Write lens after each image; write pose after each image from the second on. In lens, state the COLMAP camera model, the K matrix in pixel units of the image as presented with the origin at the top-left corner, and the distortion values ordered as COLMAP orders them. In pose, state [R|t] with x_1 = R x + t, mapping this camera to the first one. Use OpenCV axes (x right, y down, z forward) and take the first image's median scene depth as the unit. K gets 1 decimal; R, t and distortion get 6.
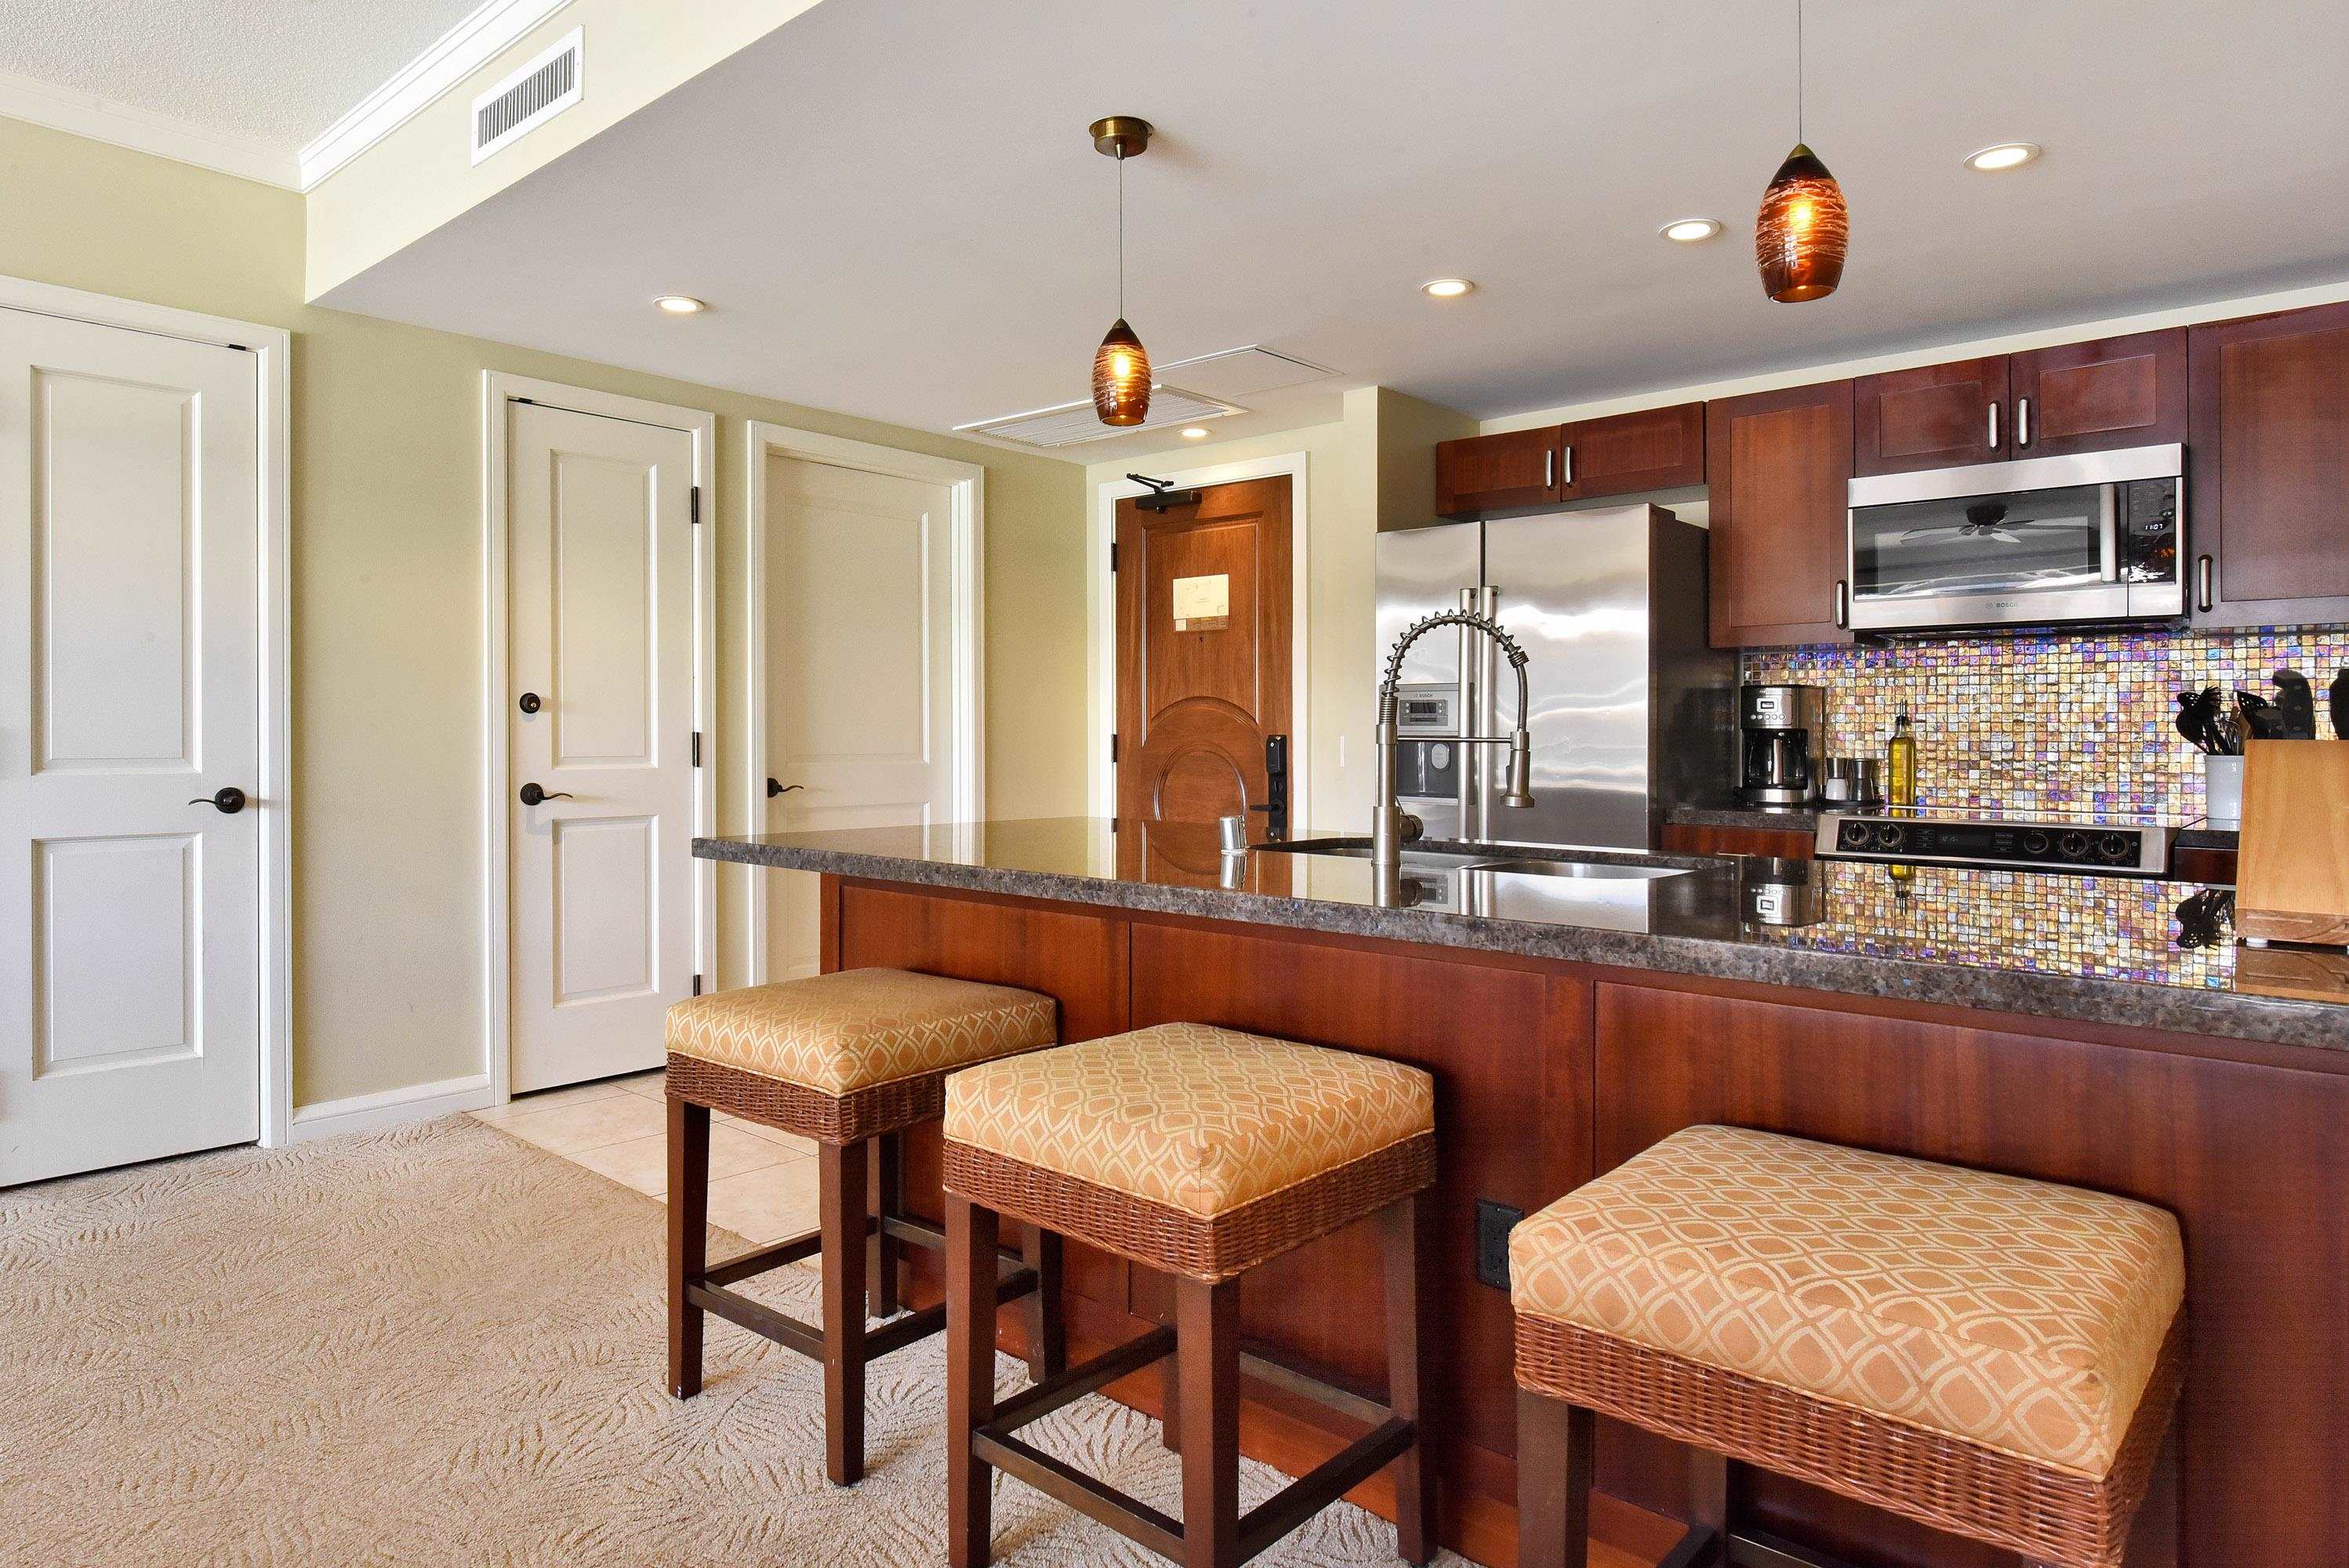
lens RADIAL K [[1385.6, 0, 1121.1], [0, 1385.6, 727.2], [0, 0, 1]] dist [0.005202, -0.004077]
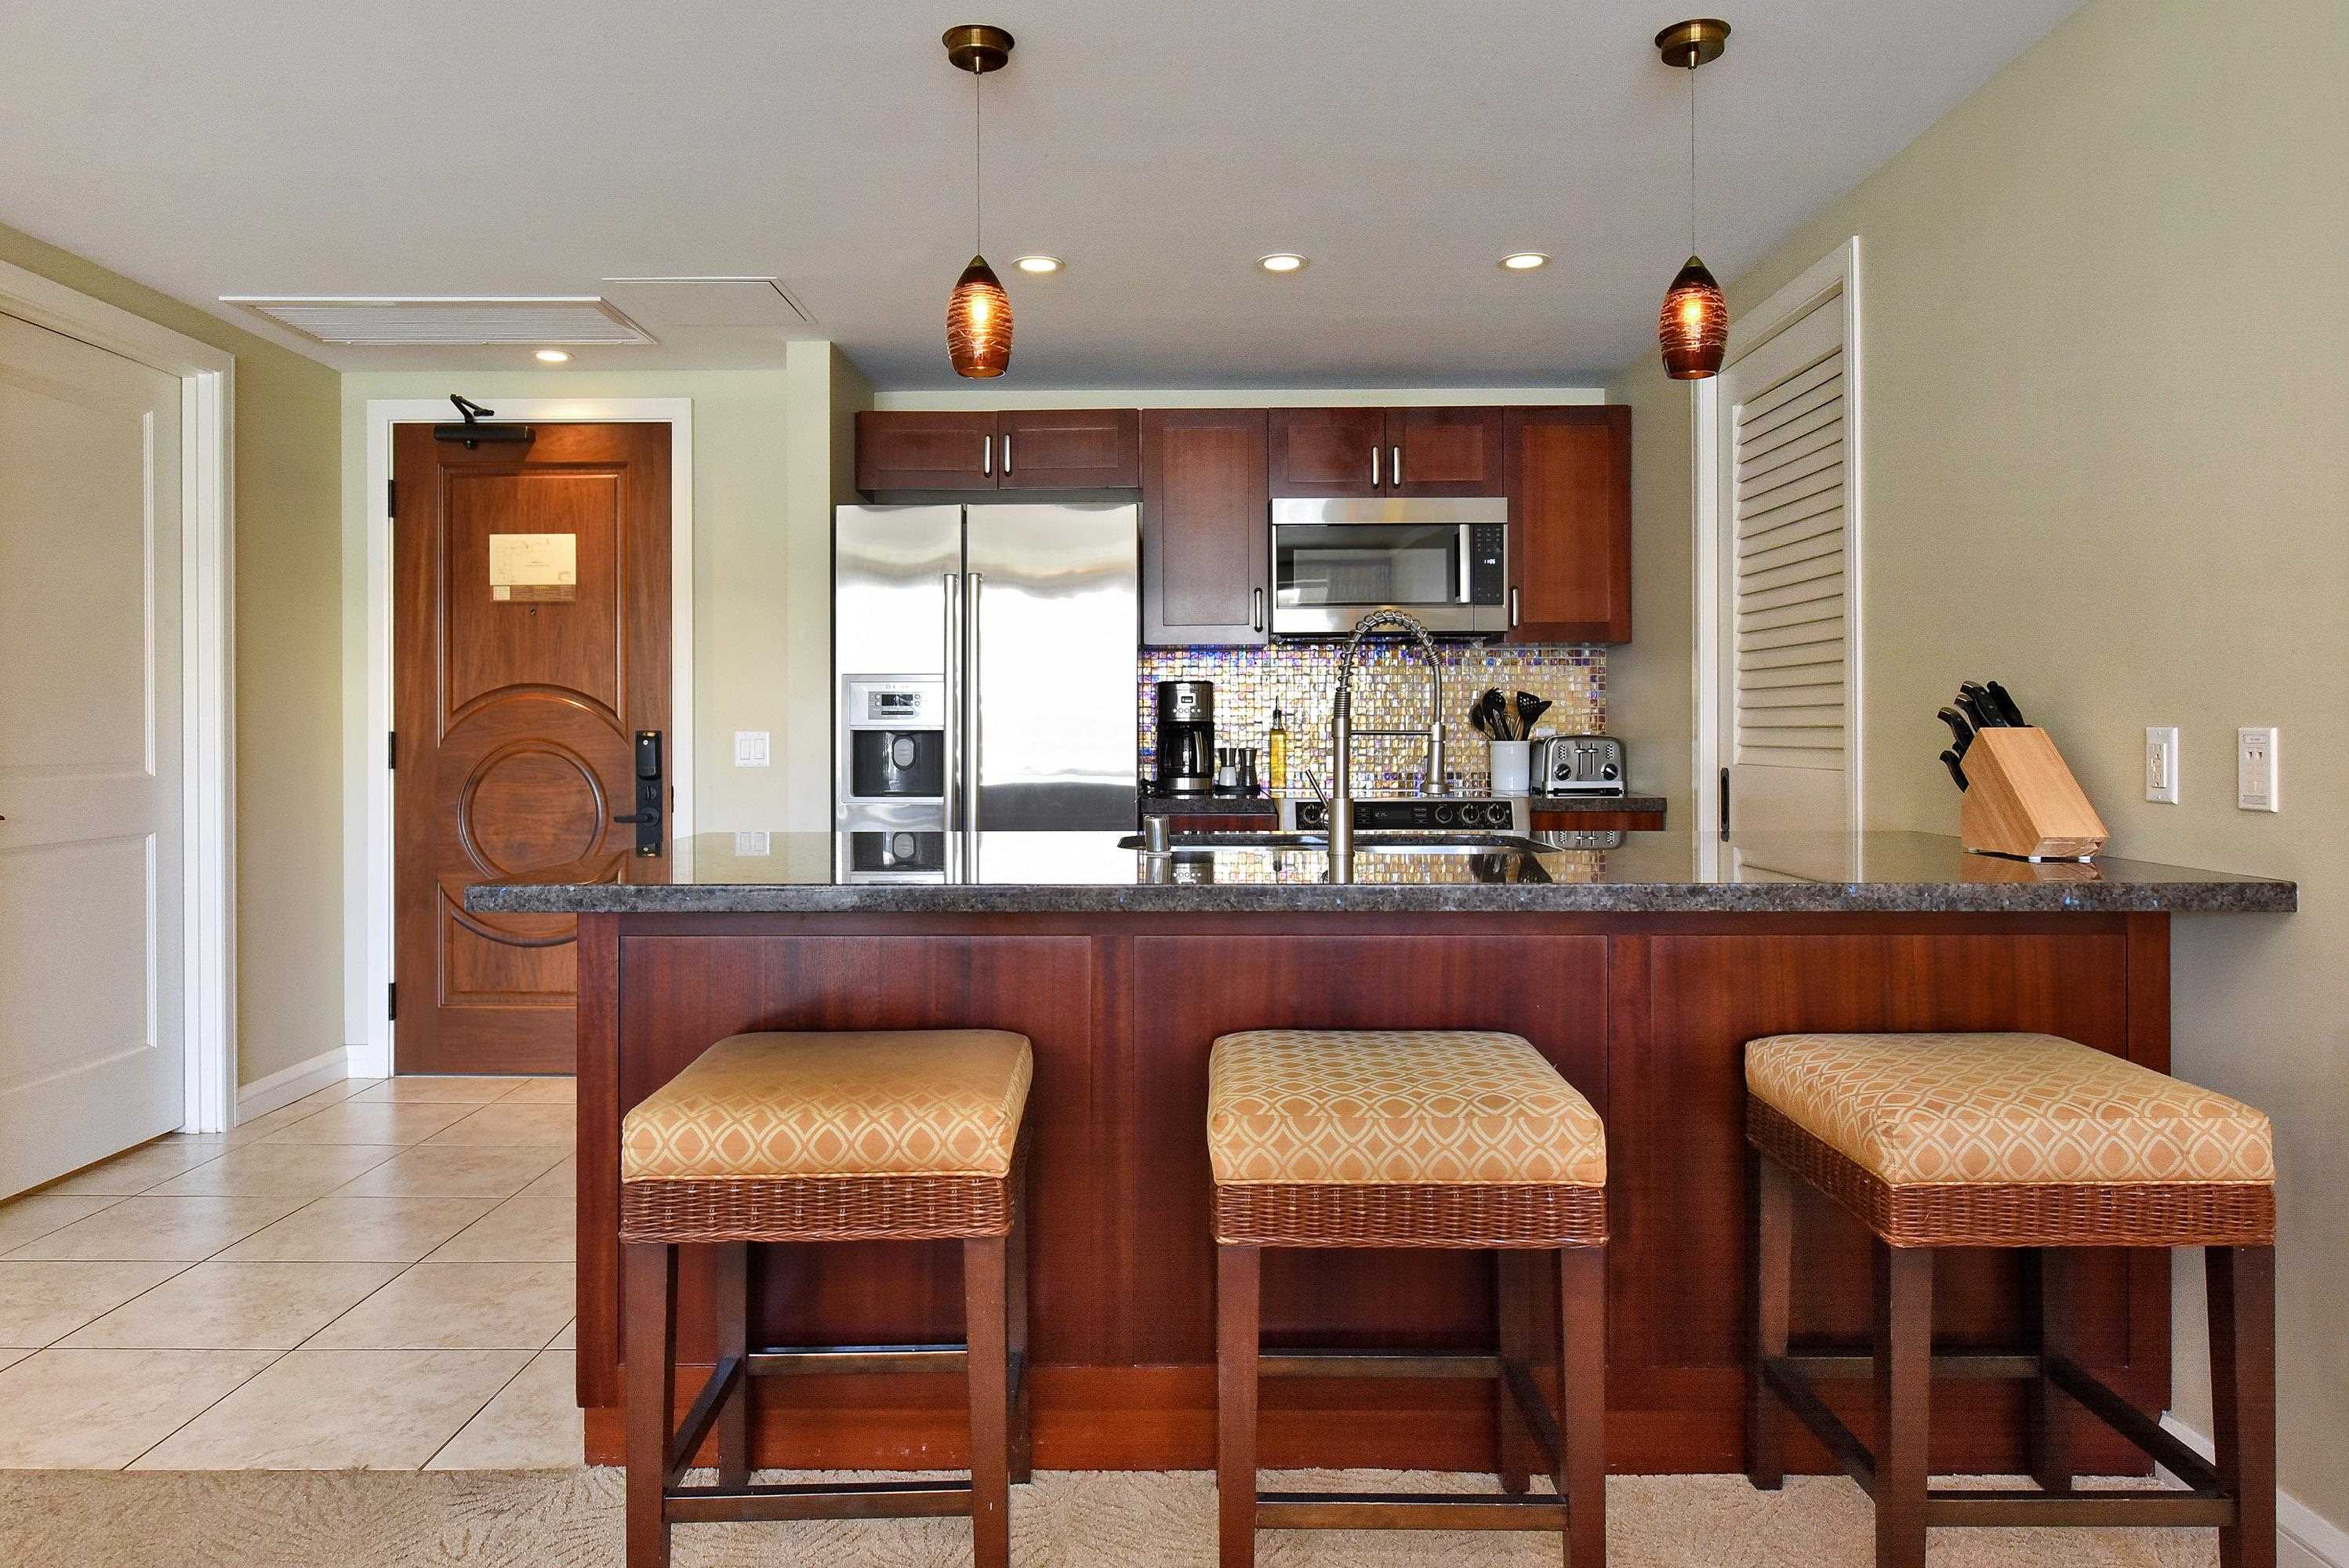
lens RADIAL K [[1542.0, 0, 1150.0], [0, 1542.0, 712.1], [0, 0, 1]] dist [-0.005309, 0.005081]
pose [[0.746823, 0.000869, 0.665023, -0.347831], [0.002510, 0.999988, -0.004126, -0.001185], [-0.665019, 0.004751, 0.746812, 0.123806]]
